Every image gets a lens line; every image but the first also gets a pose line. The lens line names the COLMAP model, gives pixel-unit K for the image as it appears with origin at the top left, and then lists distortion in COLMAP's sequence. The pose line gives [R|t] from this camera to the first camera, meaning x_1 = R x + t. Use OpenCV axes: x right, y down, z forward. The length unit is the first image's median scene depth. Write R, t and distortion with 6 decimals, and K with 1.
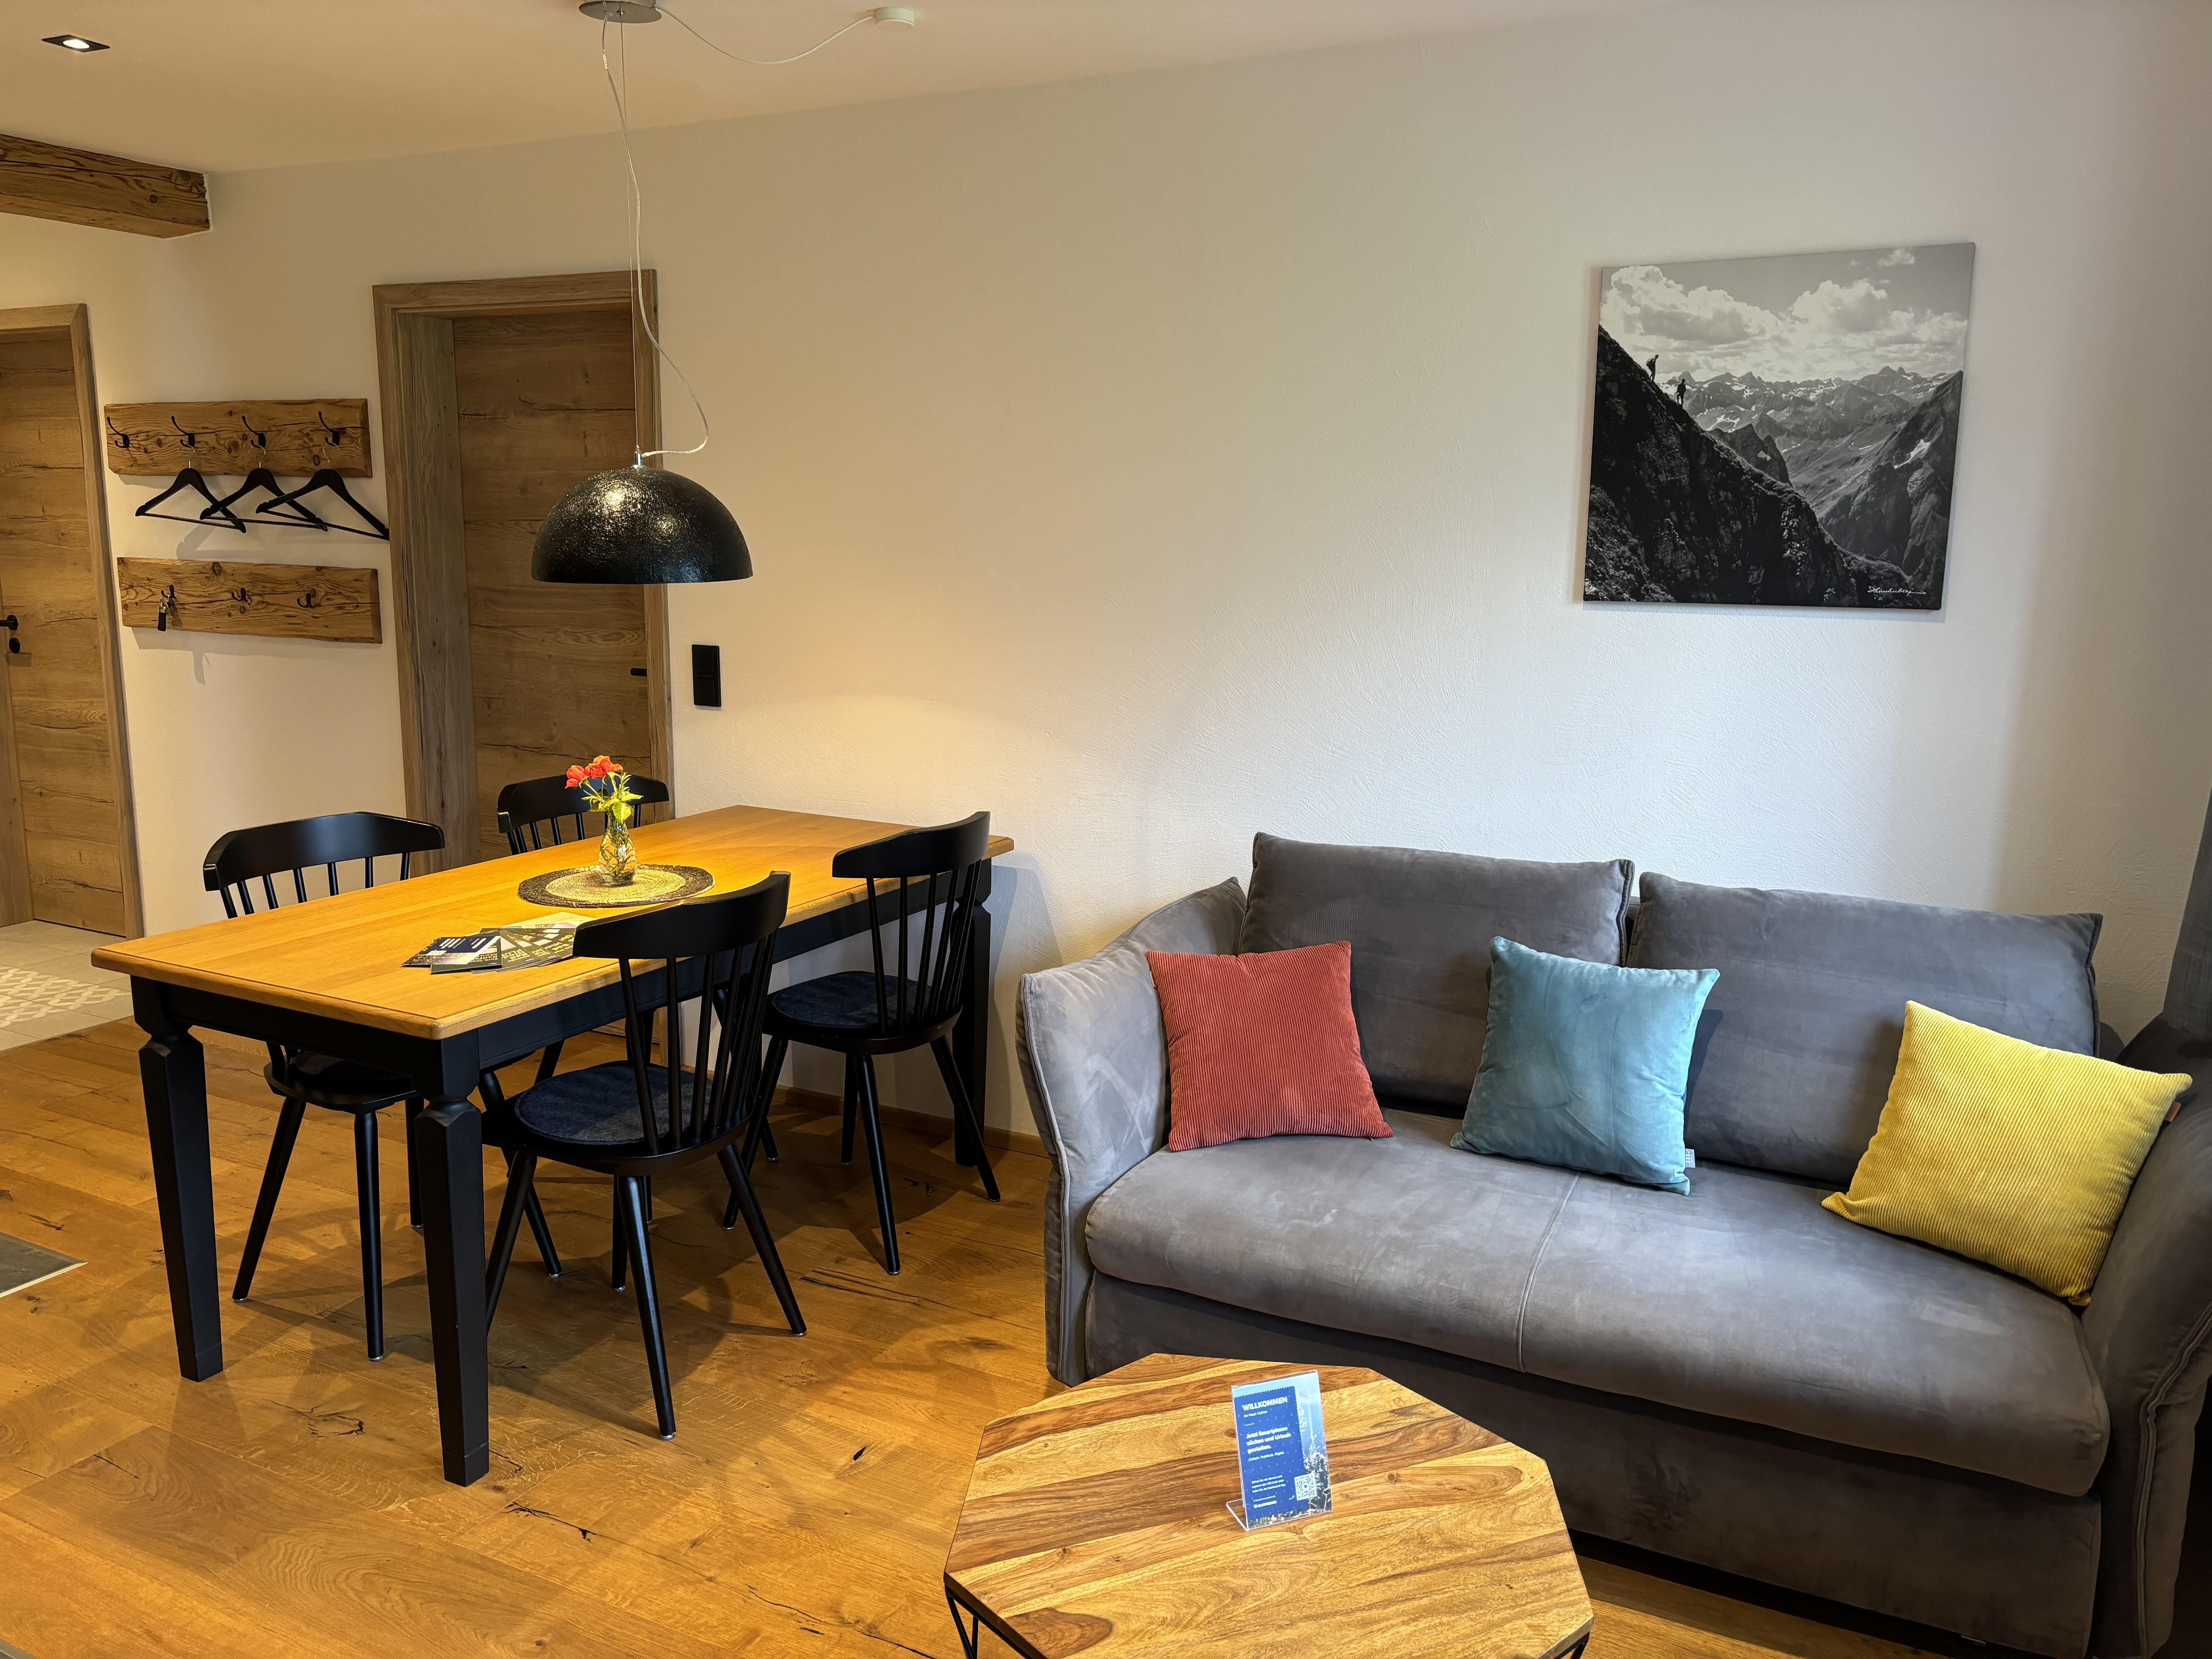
lens RADIAL K [[1656.3, 0, 1103.9], [0, 1656.3, 814.8], [0, 0, 1]] dist [0.010503, -0.012405]
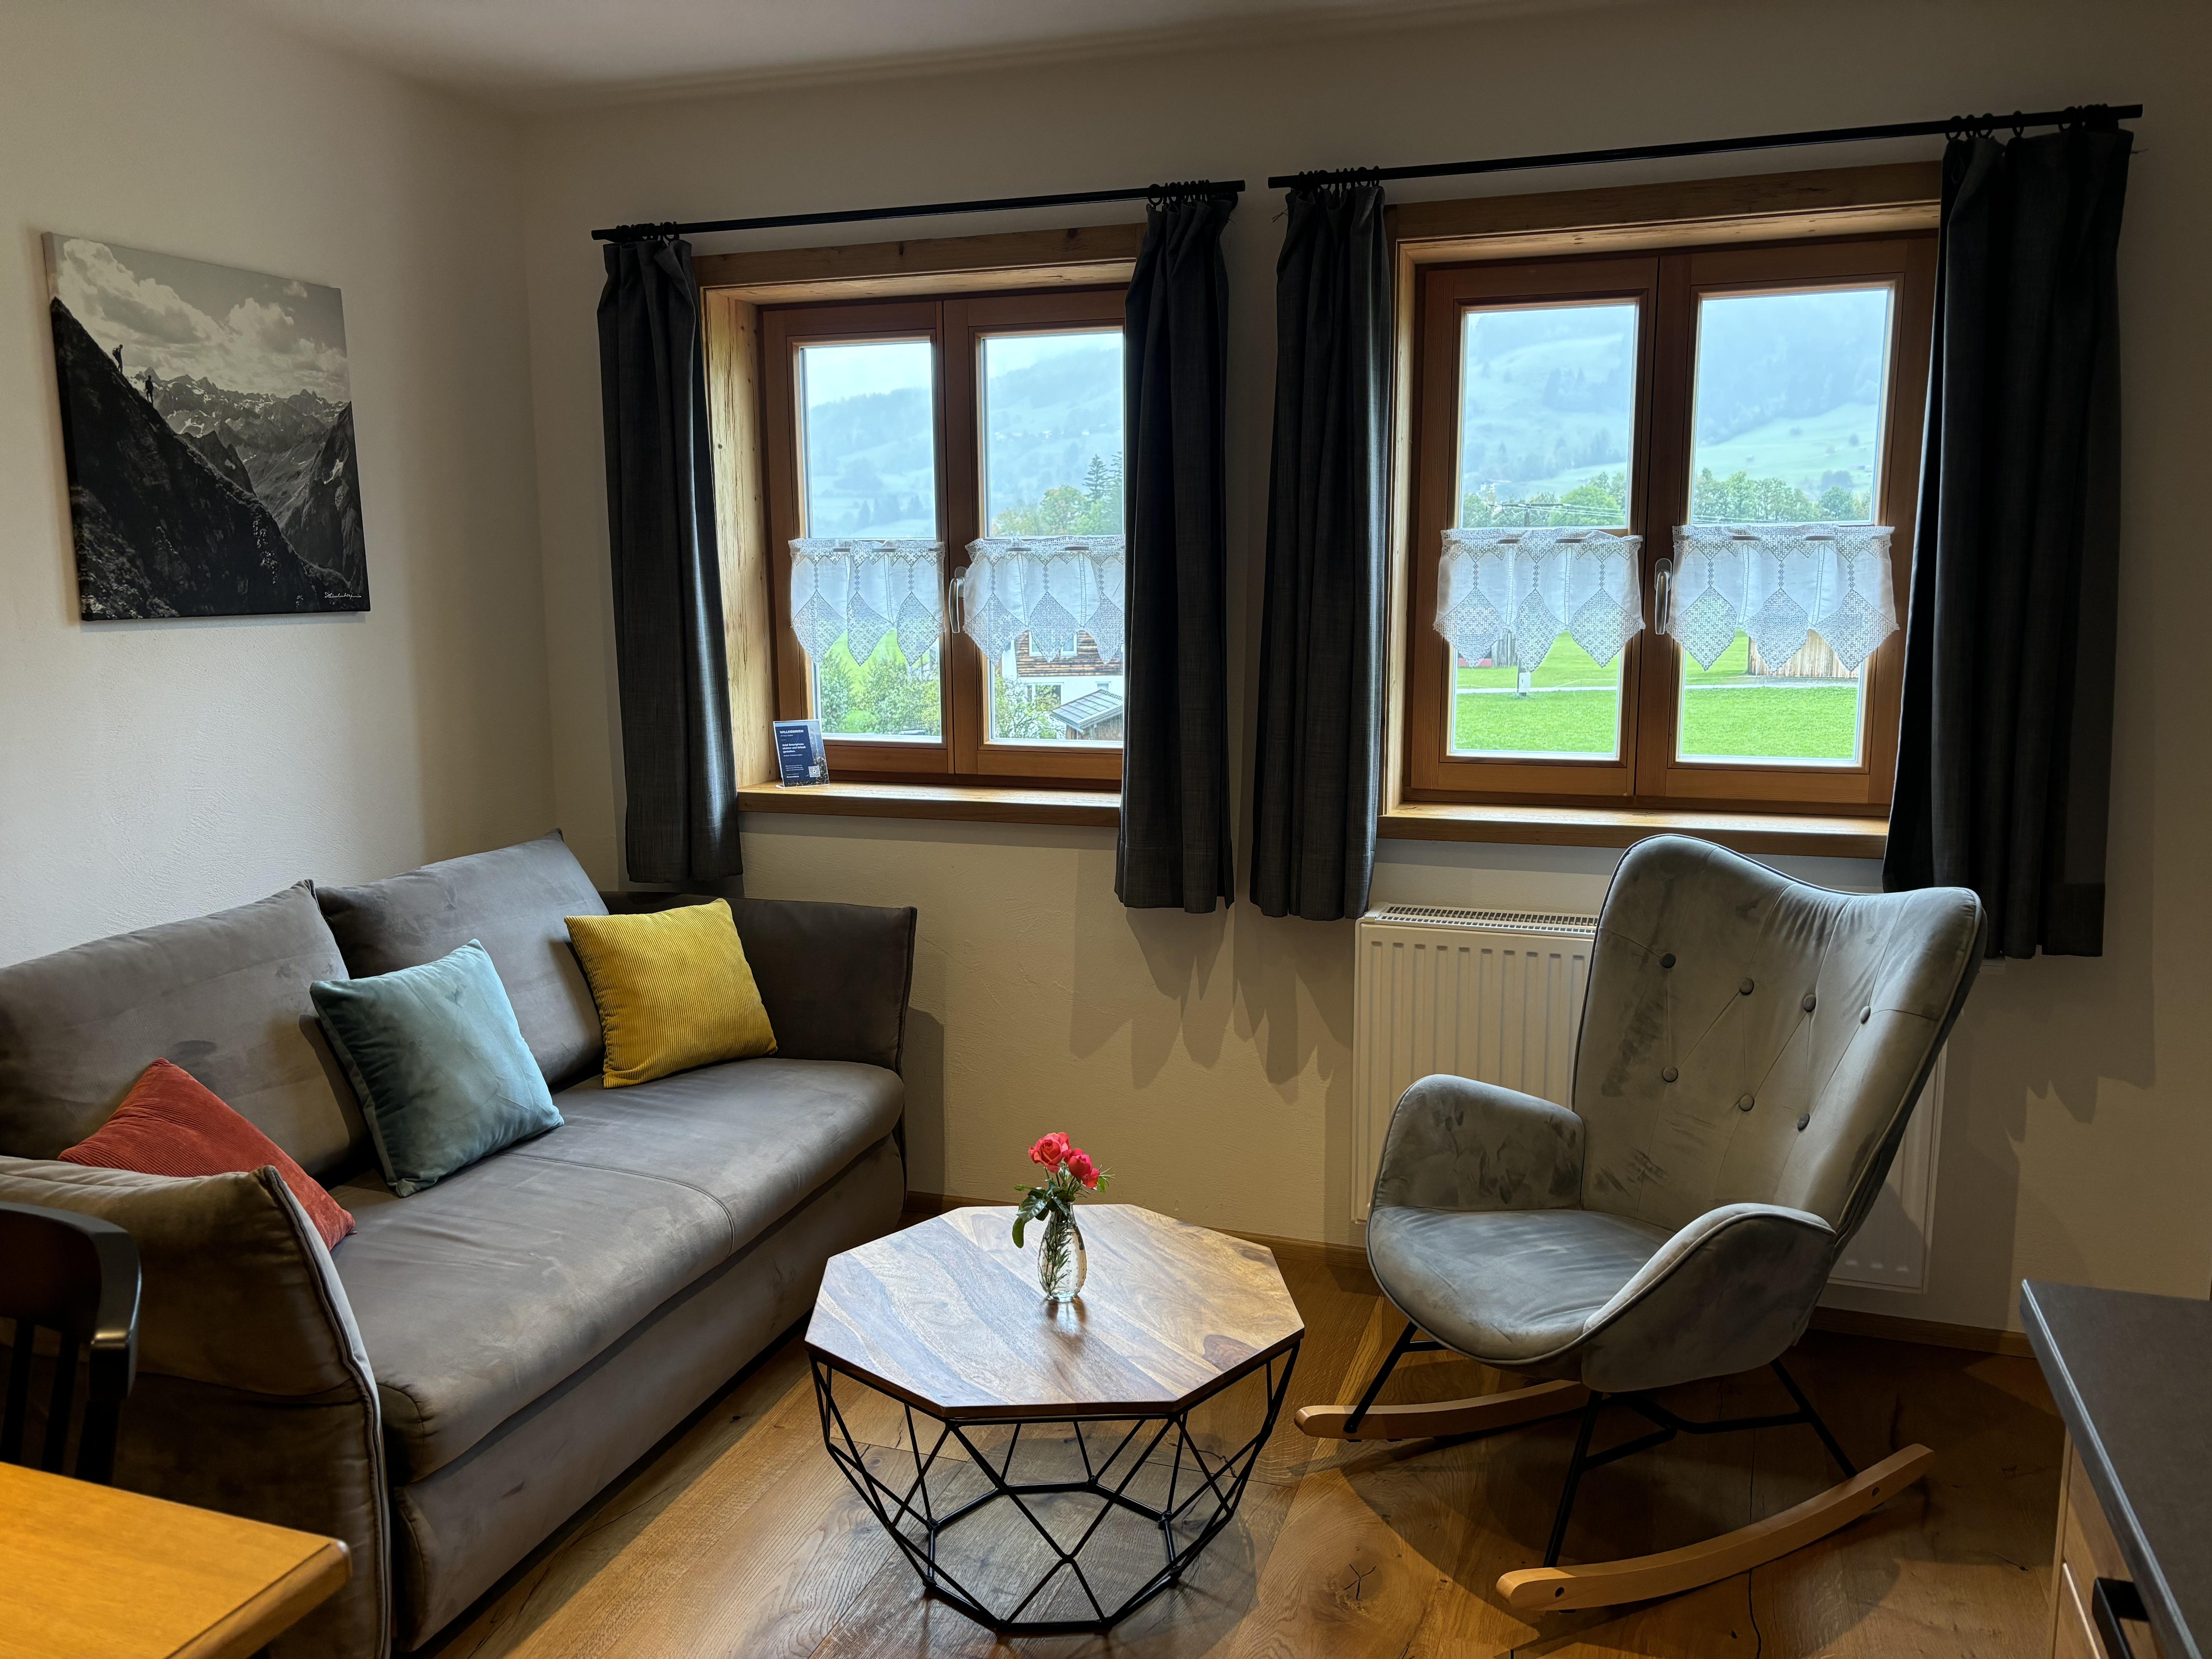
lens RADIAL K [[1656.3, 0, 1102.8], [0, 1656.3, 845.8], [0, 0, 1]] dist [0.010503, -0.012405]
pose [[-0.135453, -0.162499, 0.977367, -0.682152], [0.191377, 0.963590, 0.186731, -0.082416], [-0.972125, 0.212339, -0.099422, 0.641964]]
